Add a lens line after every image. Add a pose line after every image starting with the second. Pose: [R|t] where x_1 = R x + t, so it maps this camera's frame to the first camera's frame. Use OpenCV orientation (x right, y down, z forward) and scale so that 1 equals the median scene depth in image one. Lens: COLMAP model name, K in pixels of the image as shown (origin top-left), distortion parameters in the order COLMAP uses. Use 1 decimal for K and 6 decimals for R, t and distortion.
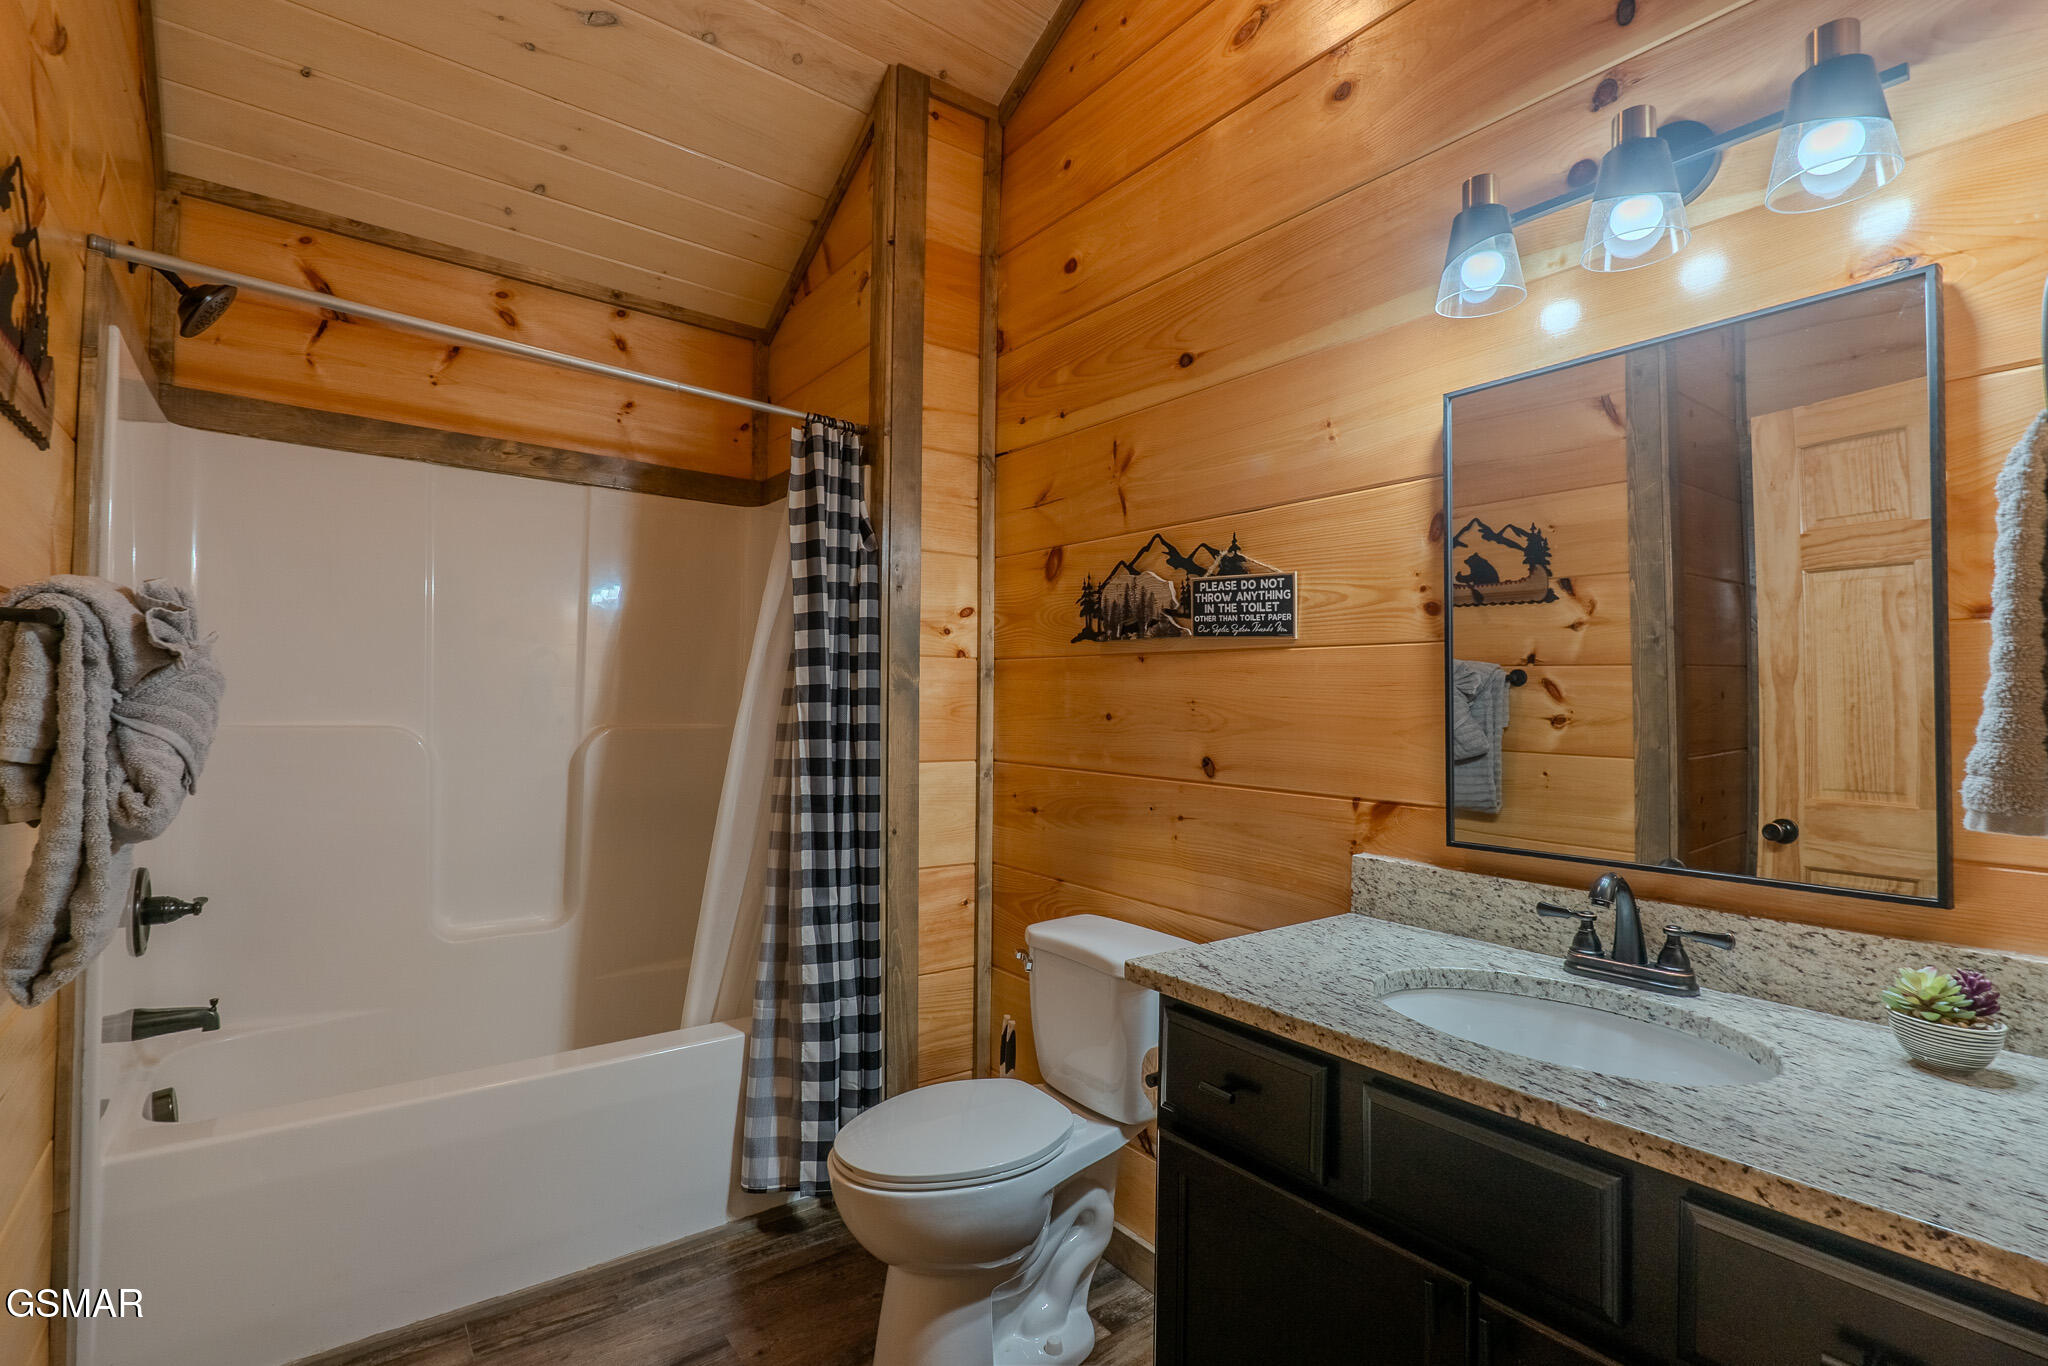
lens RADIAL K [[943.5, 0, 1019.3], [0, 943.5, 686.2], [0, 0, 1]] dist [-0.002943, -0.000469]
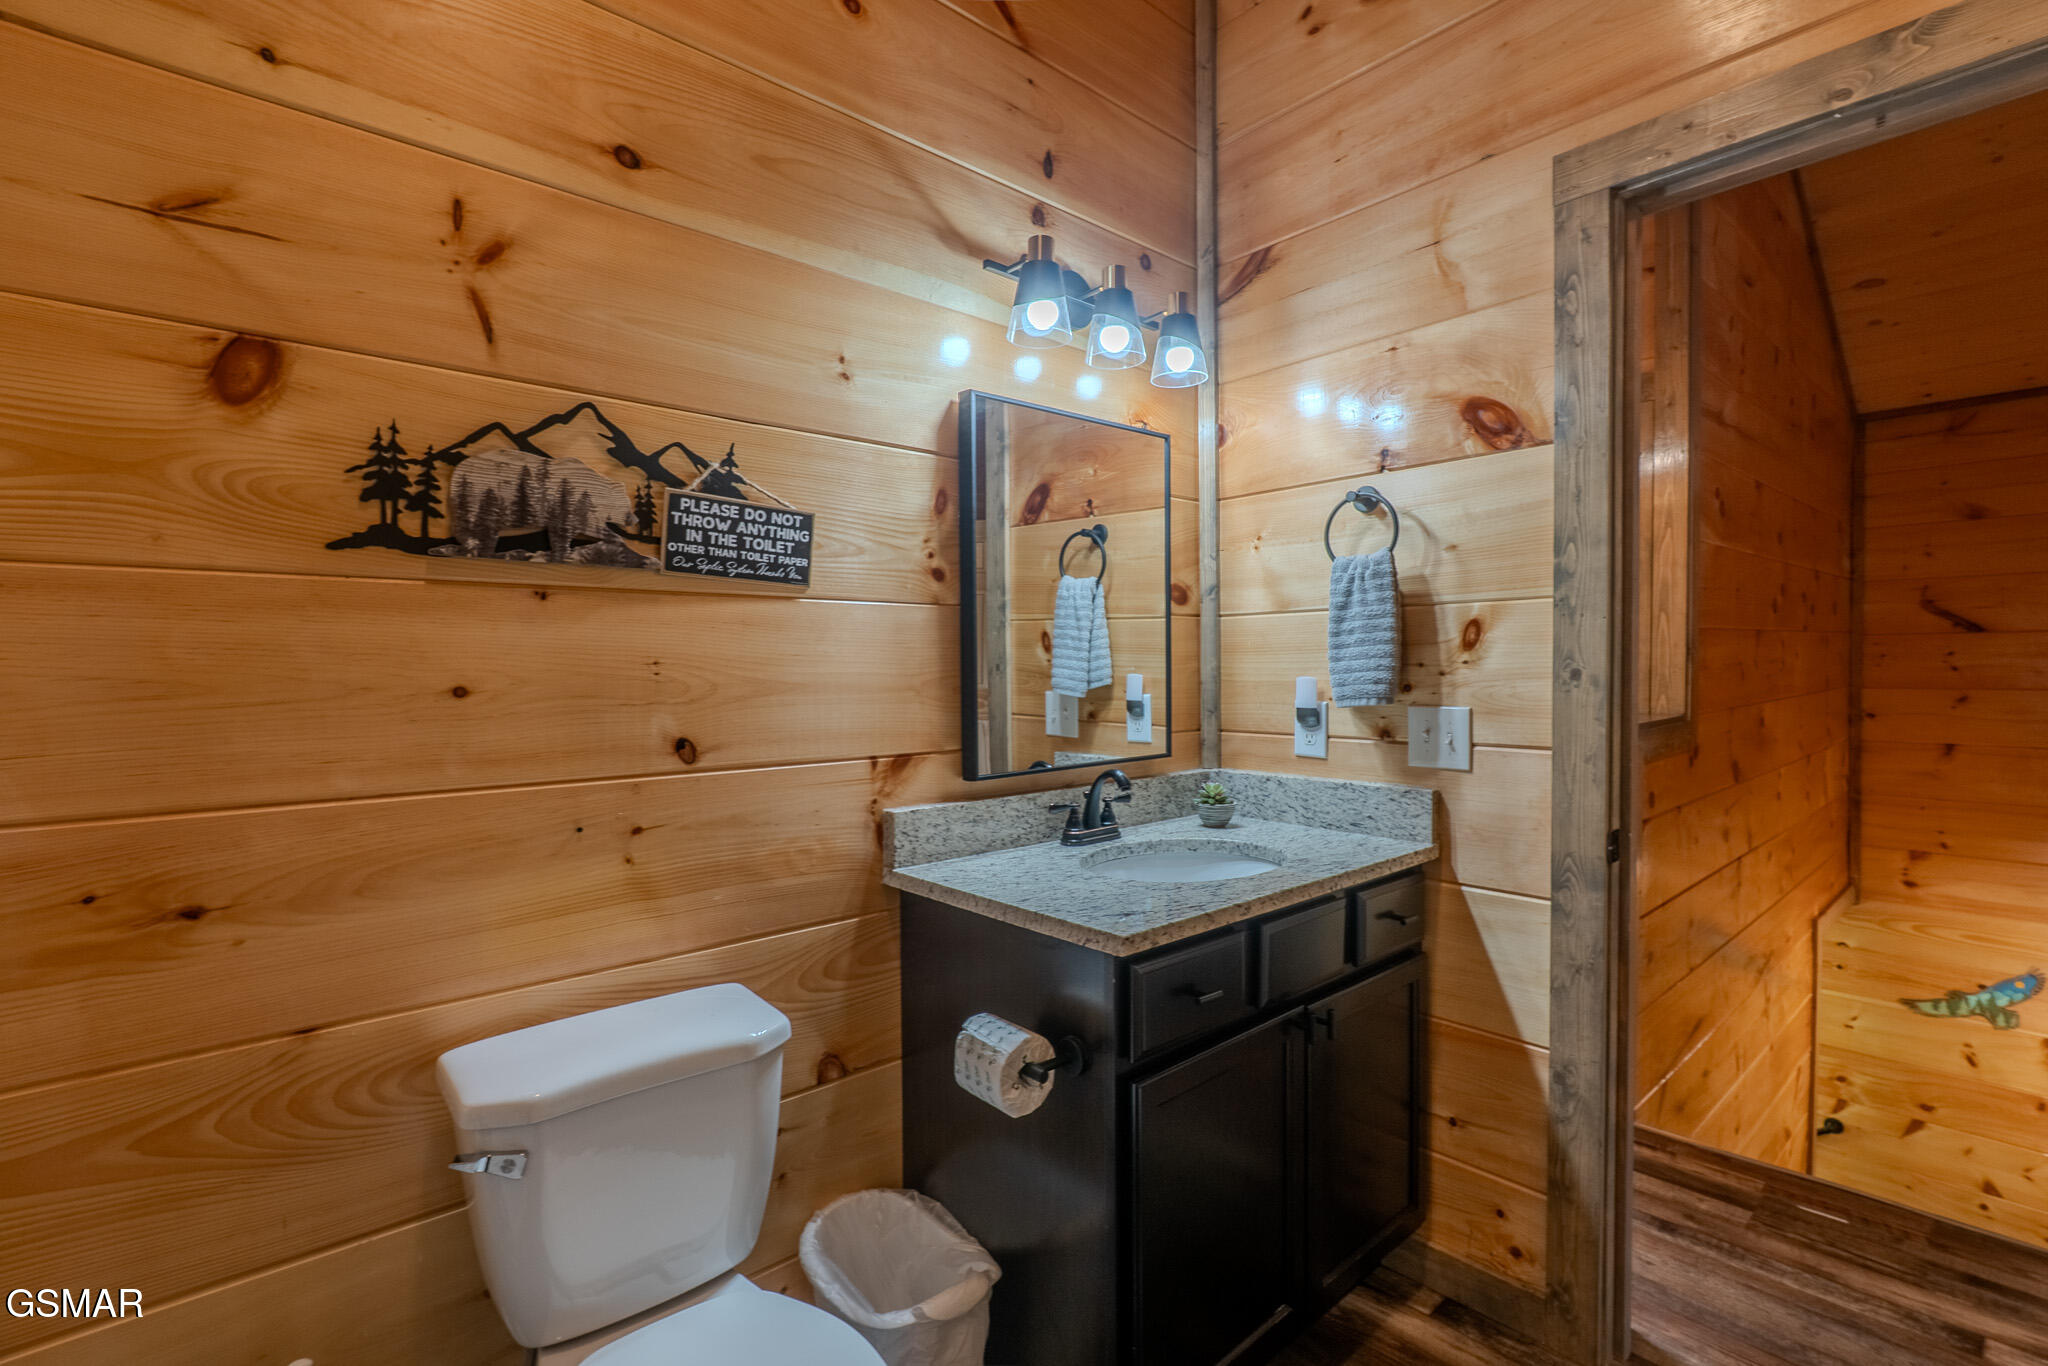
lens RADIAL K [[937.2, 0, 1014.1], [0, 937.2, 685.7], [0, 0, 1]] dist [-0.004871, 0.000258]
pose [[-0.064845, -0.042058, 0.997009, -0.563314], [-0.012155, 0.999071, 0.041354, 0.001513], [-0.997821, -0.009437, -0.065295, 0.819300]]
